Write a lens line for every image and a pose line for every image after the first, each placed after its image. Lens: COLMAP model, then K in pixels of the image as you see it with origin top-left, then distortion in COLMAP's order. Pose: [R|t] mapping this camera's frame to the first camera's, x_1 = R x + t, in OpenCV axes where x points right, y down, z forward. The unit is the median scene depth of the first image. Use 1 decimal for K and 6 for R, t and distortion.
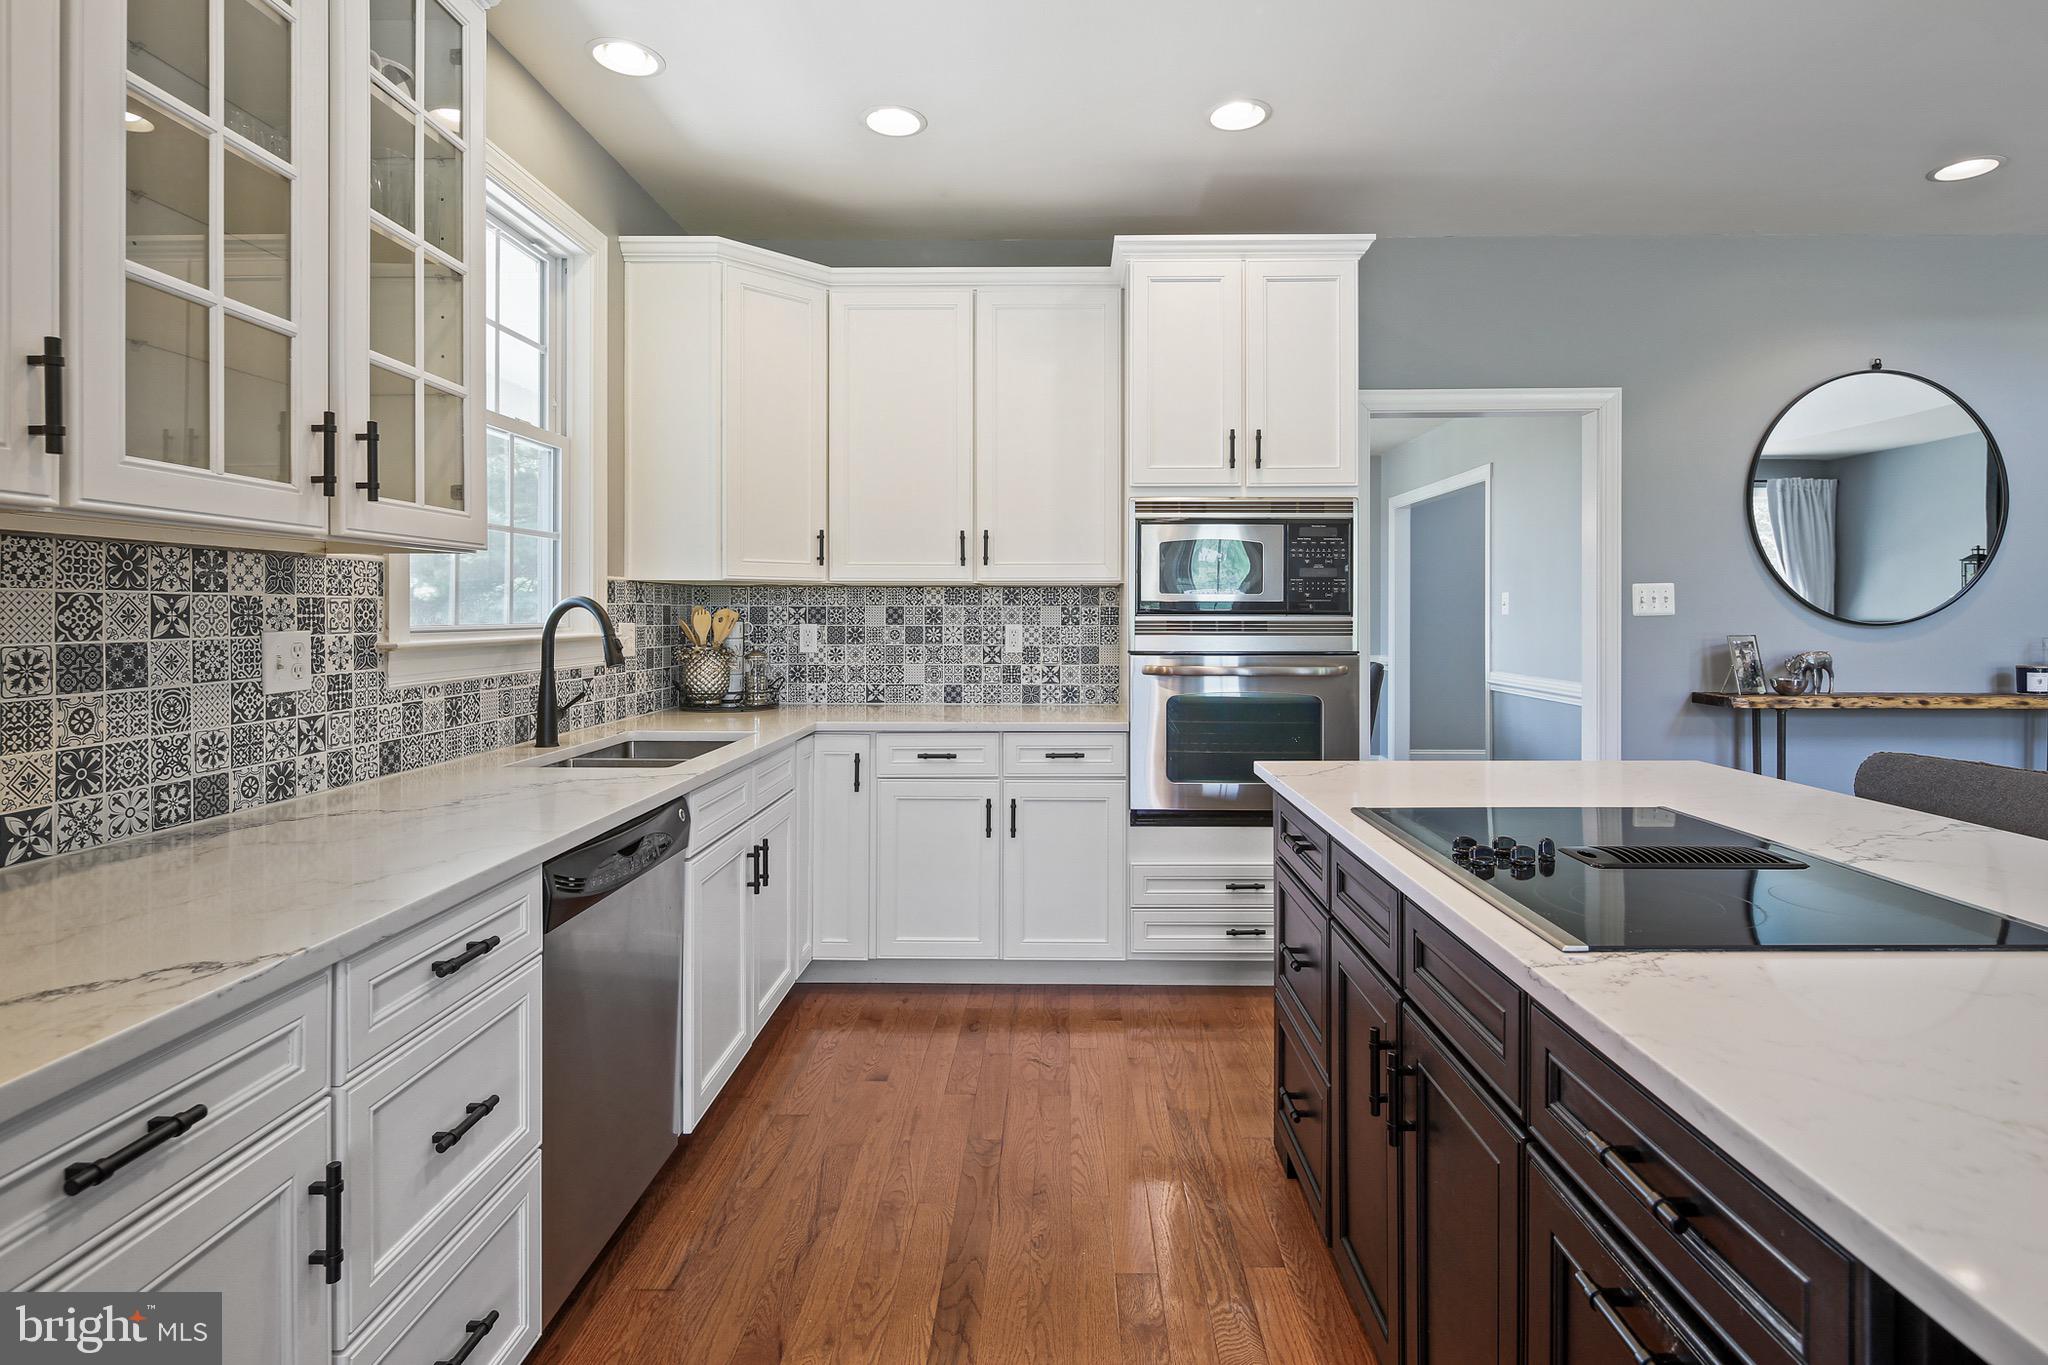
lens RADIAL K [[1002.2, 0, 1053.3], [0, 1002.2, 609.8], [0, 0, 1]] dist [0.000486, -0.001086]
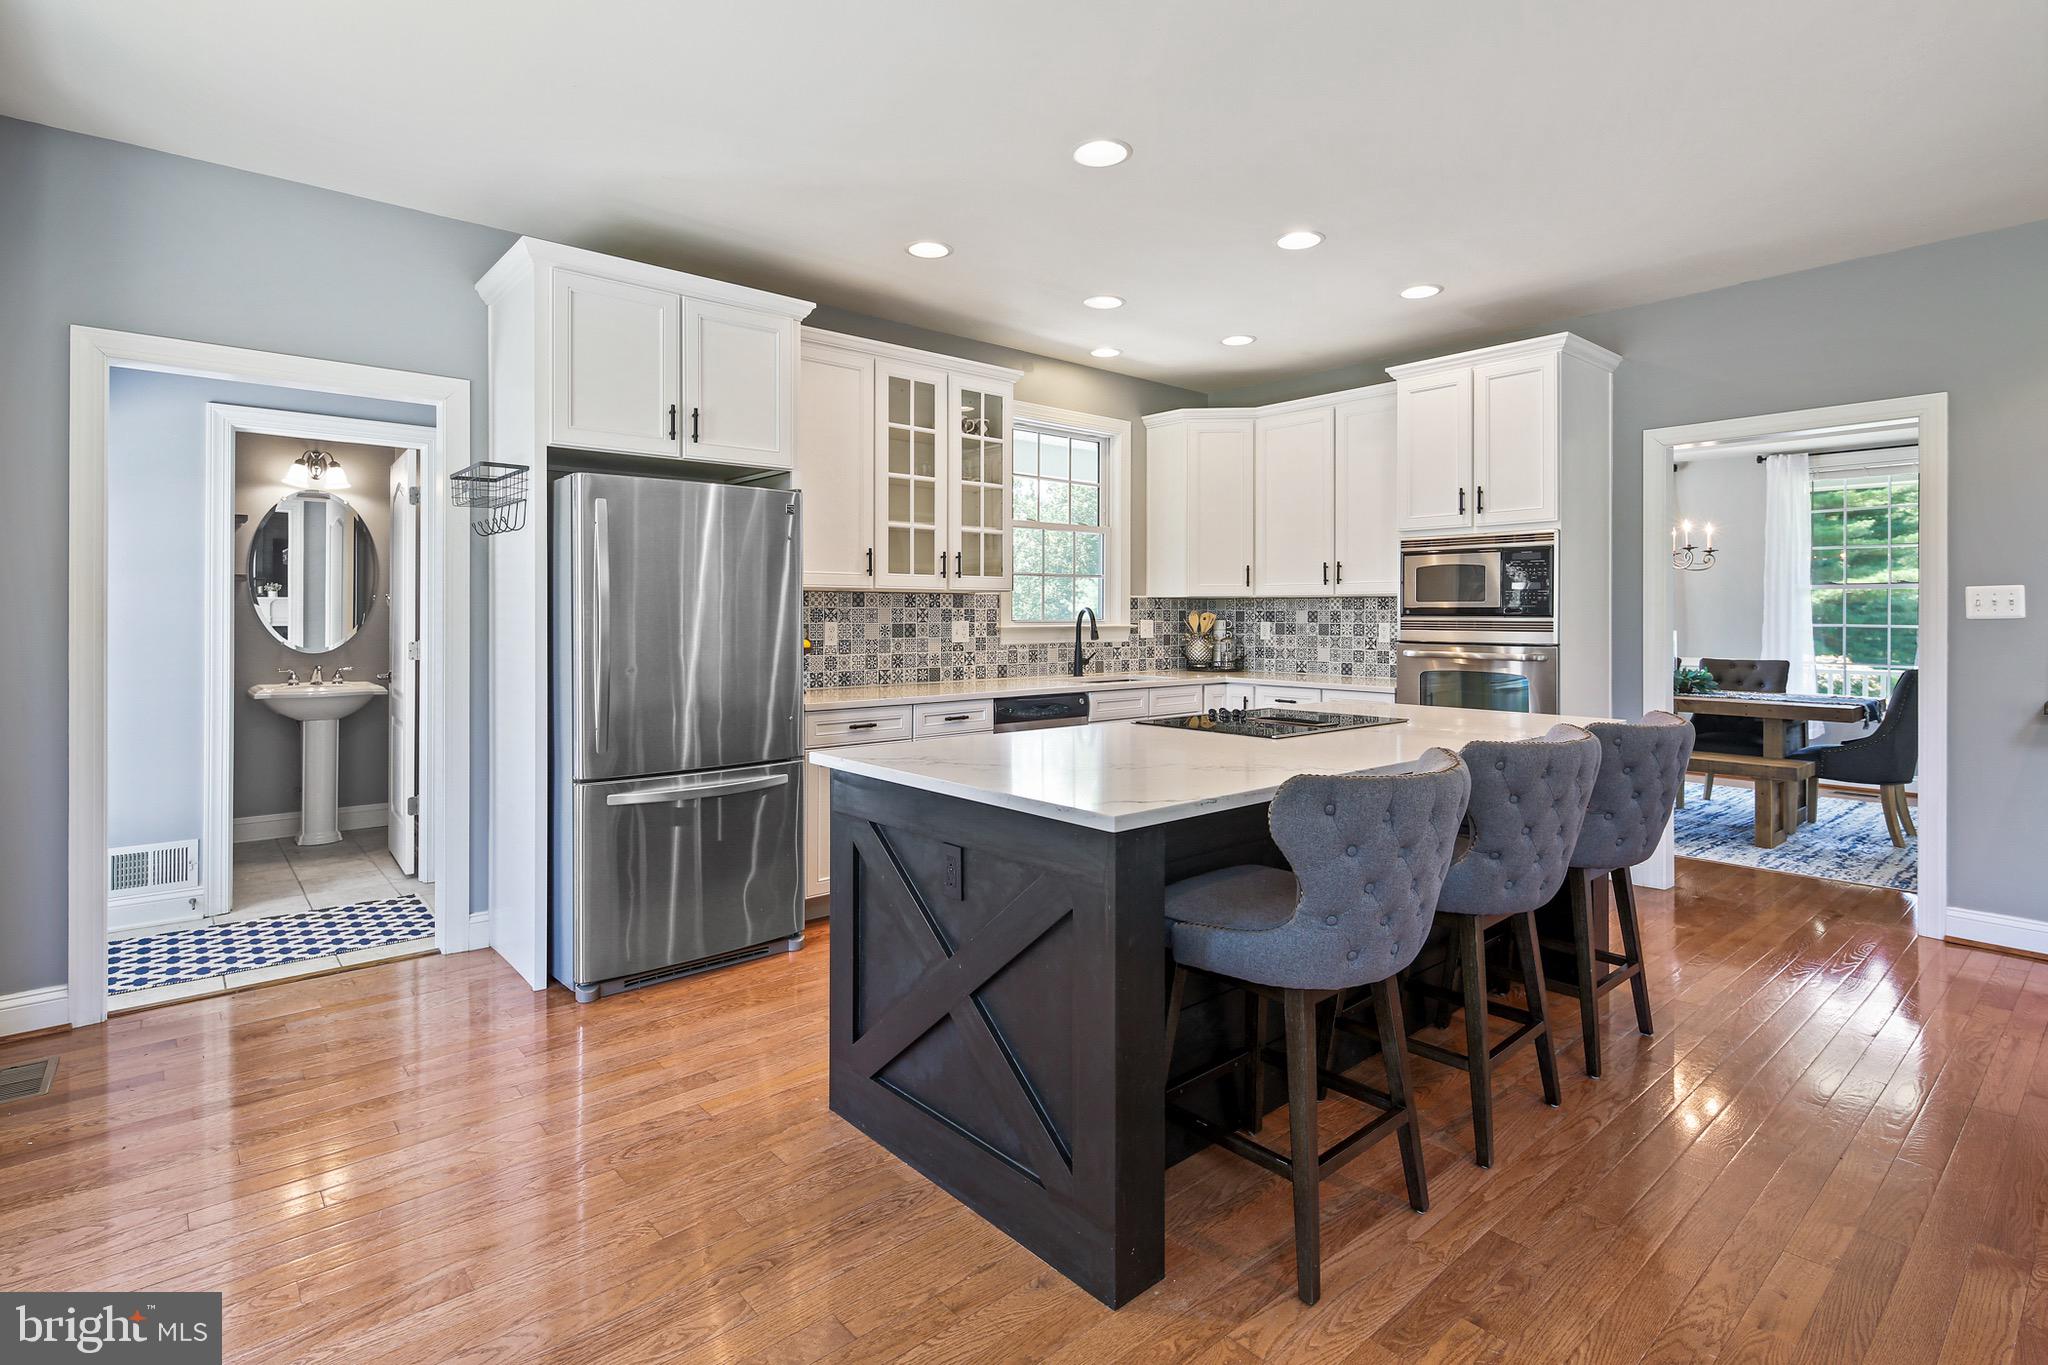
lens RADIAL K [[986.2, 0, 1034.8], [0, 986.2, 622.4], [0, 0, 1]] dist [0.003051, 0.000178]
pose [[0.674528, 0.006385, -0.738221, 0.807426], [0.001009, 0.999954, 0.009570, -0.000642], [0.738248, -0.007200, 0.674491, -0.408342]]
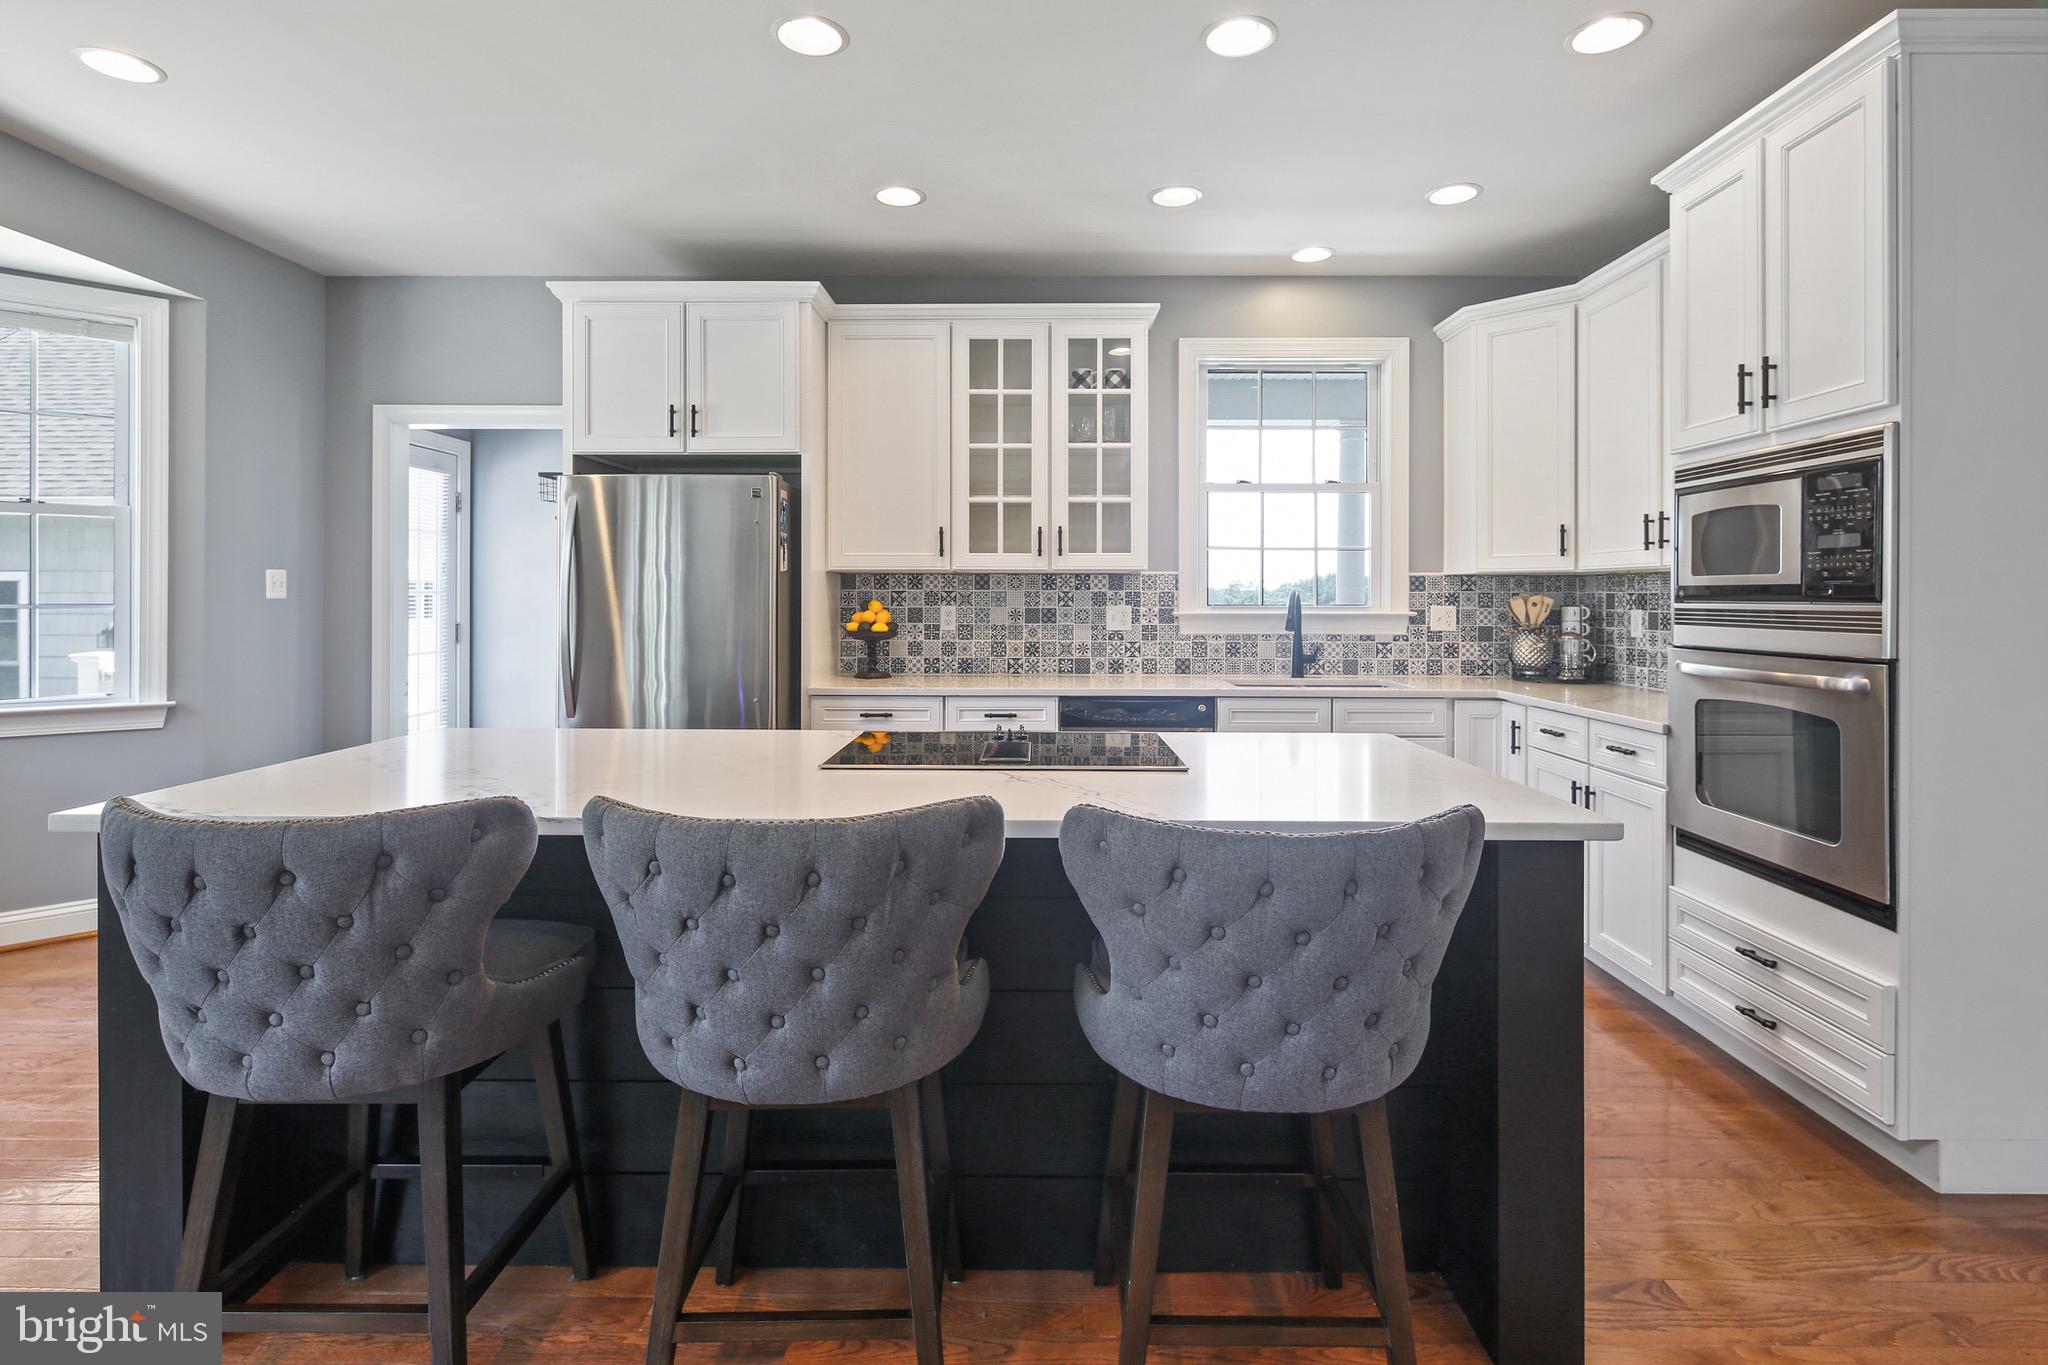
lens RADIAL K [[1002.2, 0, 1053.3], [0, 1002.2, 609.8], [0, 0, 1]] dist [0.000486, -0.001086]
pose [[0.017344, 0.011764, -0.999780, 0.944550], [0.000681, 0.999930, 0.011778, 0.001644], [0.999849, -0.000885, 0.017335, 0.447241]]
